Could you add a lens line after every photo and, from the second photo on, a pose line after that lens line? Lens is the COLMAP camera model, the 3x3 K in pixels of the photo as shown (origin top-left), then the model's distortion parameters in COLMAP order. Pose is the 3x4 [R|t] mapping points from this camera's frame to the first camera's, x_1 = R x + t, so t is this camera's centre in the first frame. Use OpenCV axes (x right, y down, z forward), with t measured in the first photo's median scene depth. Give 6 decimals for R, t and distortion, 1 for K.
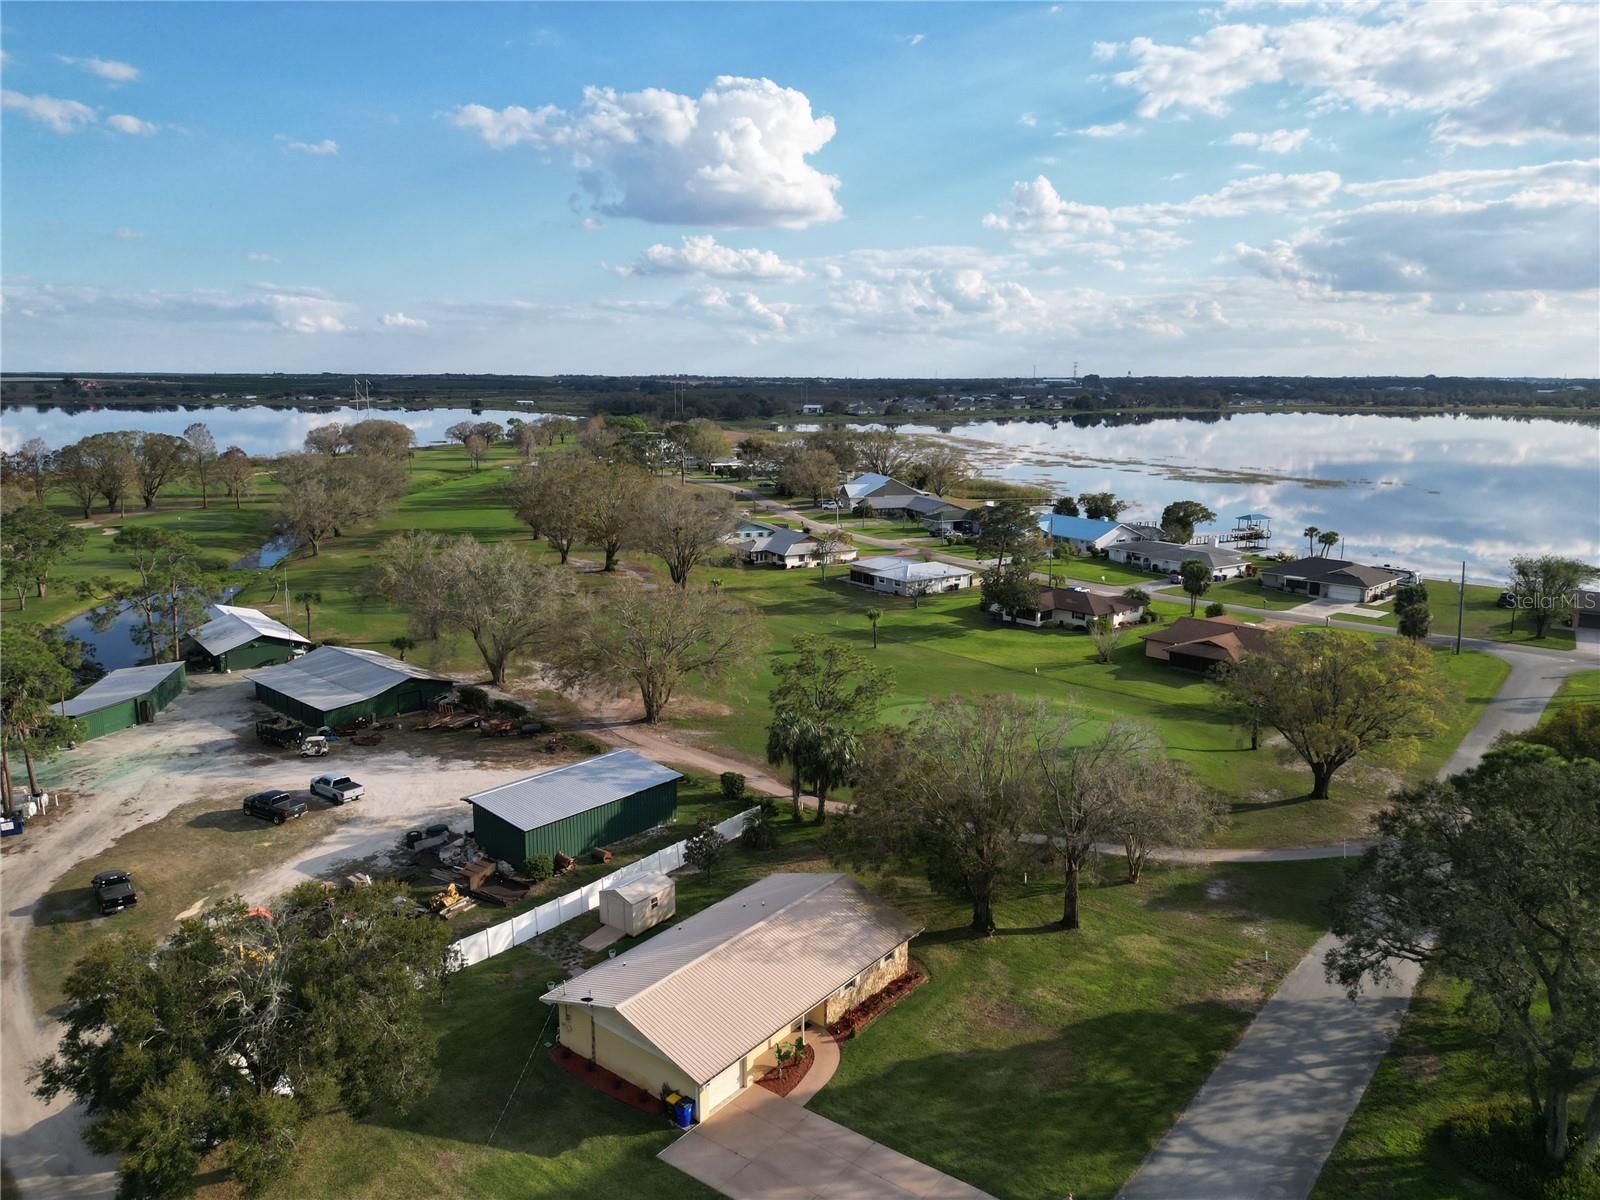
lens RADIAL K [[1121.2, 0, 804.8], [0, 1121.2, 609.5], [0, 0, 1]] dist [0.041369, -0.036536]
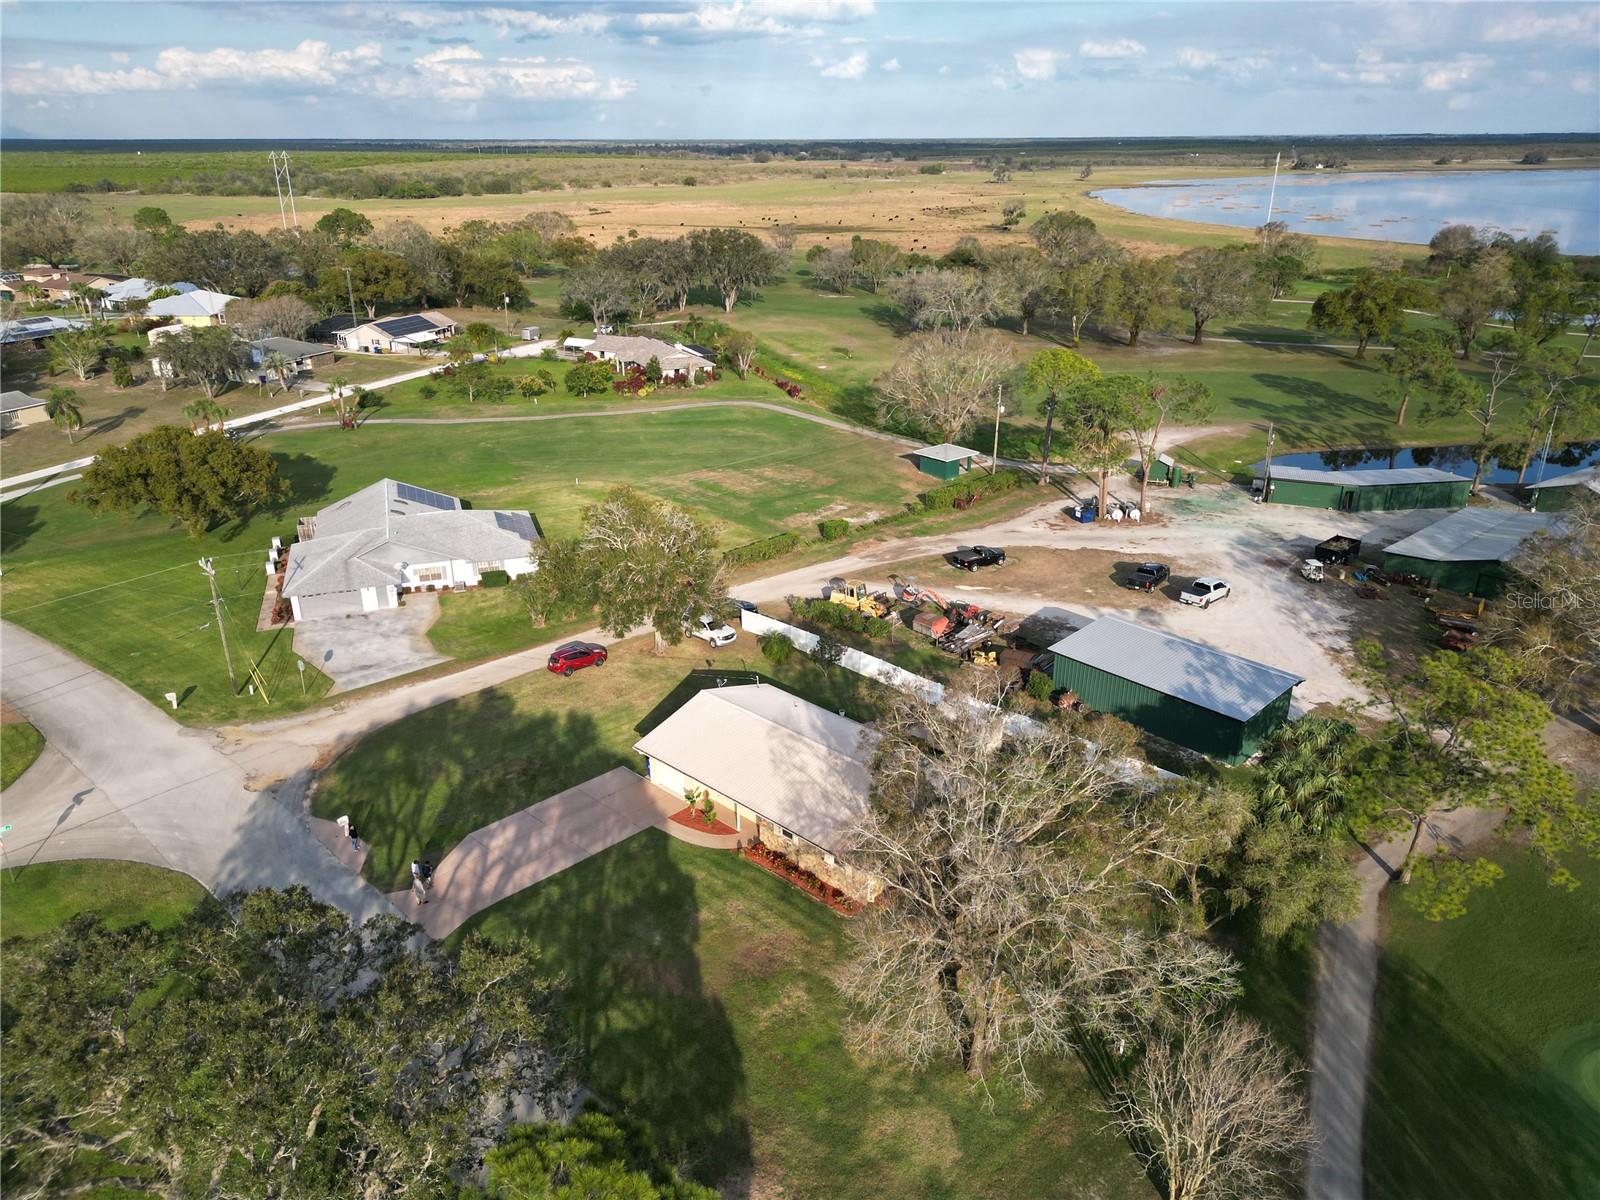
lens RADIAL K [[1121.2, 0, 804.1], [0, 1121.2, 594.2], [0, 0, 1]] dist [0.041369, -0.036536]
pose [[-0.104071, 0.366280, -0.924666, 0.538970], [-0.195840, 0.903966, 0.380122, -0.150818], [0.975098, 0.220647, -0.022344, 0.597871]]
